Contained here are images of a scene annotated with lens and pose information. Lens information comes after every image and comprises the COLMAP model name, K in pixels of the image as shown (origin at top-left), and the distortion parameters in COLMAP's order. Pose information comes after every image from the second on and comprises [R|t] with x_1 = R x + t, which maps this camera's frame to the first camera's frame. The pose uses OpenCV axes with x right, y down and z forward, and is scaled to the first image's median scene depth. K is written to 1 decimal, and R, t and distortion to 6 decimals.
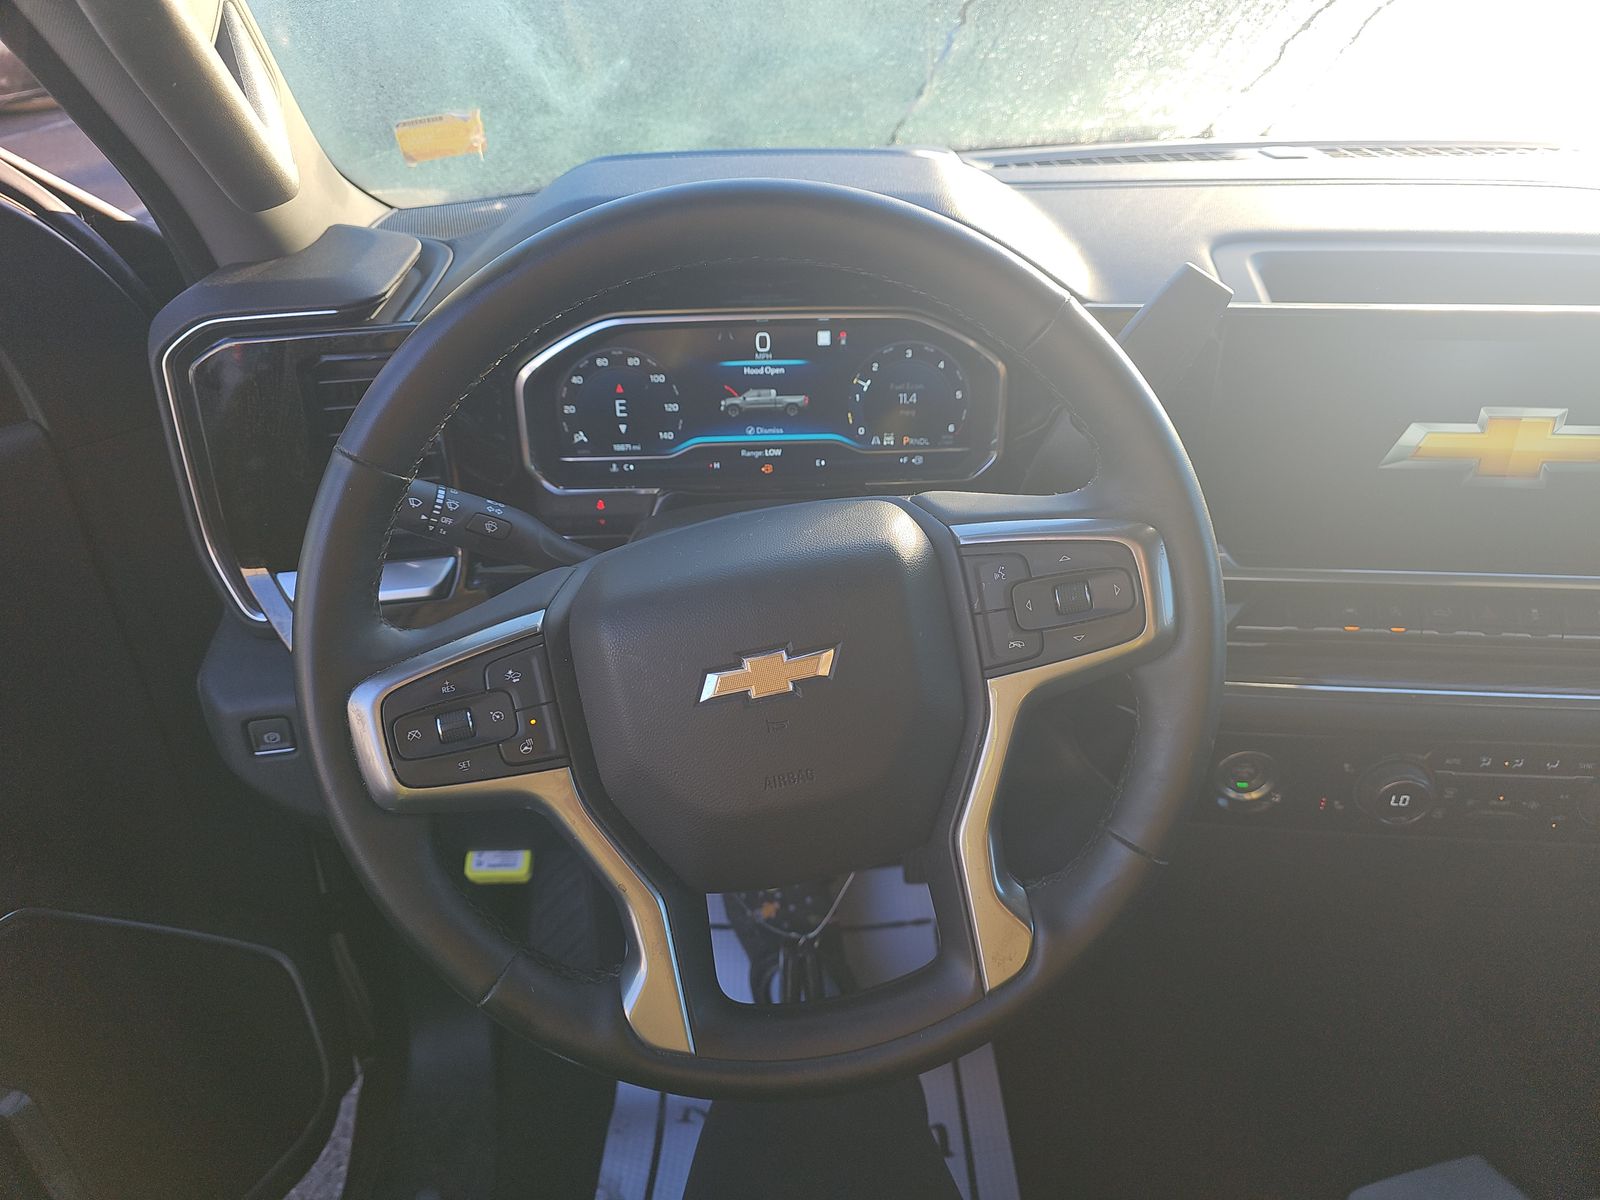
lens RADIAL K [[1089.4, 0, 796.1], [0, 1089.4, 630.6], [0, 0, 1]] dist [0.060031, -0.001943]
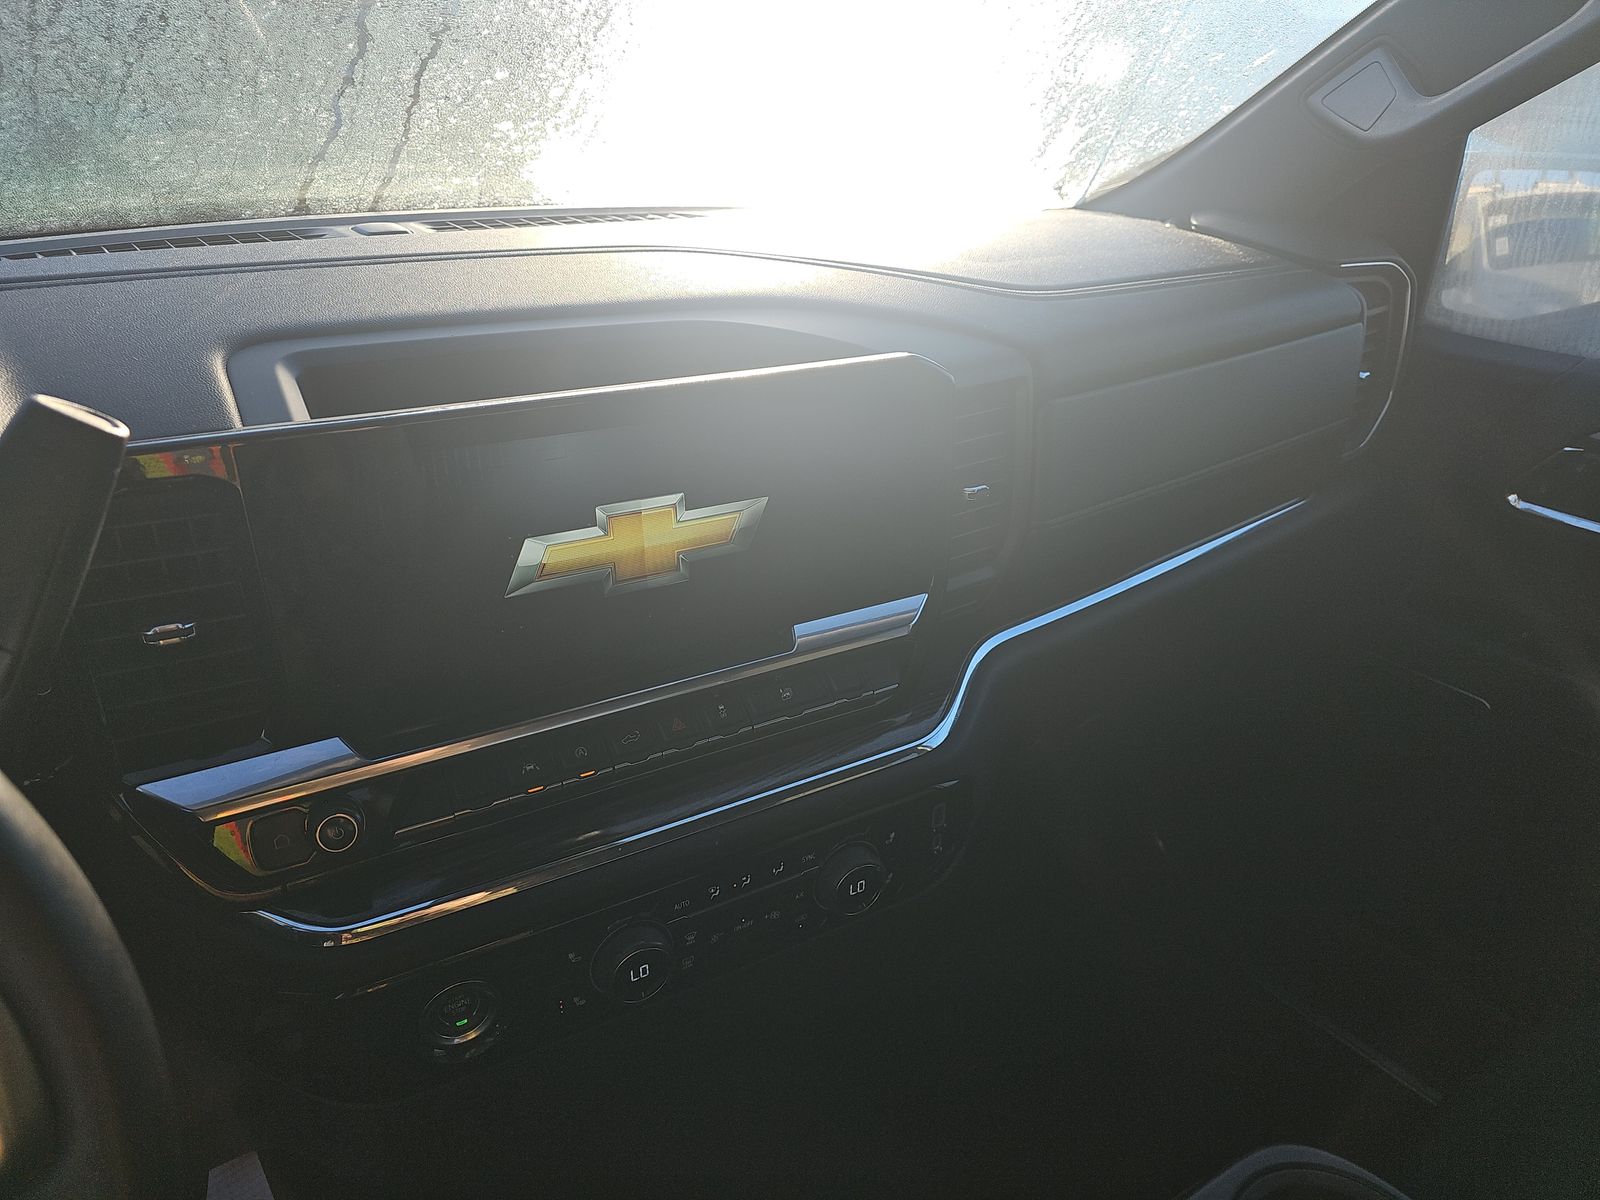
lens RADIAL K [[1080.8, 0, 797.1], [0, 1080.8, 601.0], [0, 0, 1]] dist [0.030598, -0.006478]
pose [[0.847879, -0.224843, 0.480152, 0.209053], [0.258435, 0.966020, -0.003996, -0.055148], [-0.462939, 0.127476, 0.877176, 0.128542]]
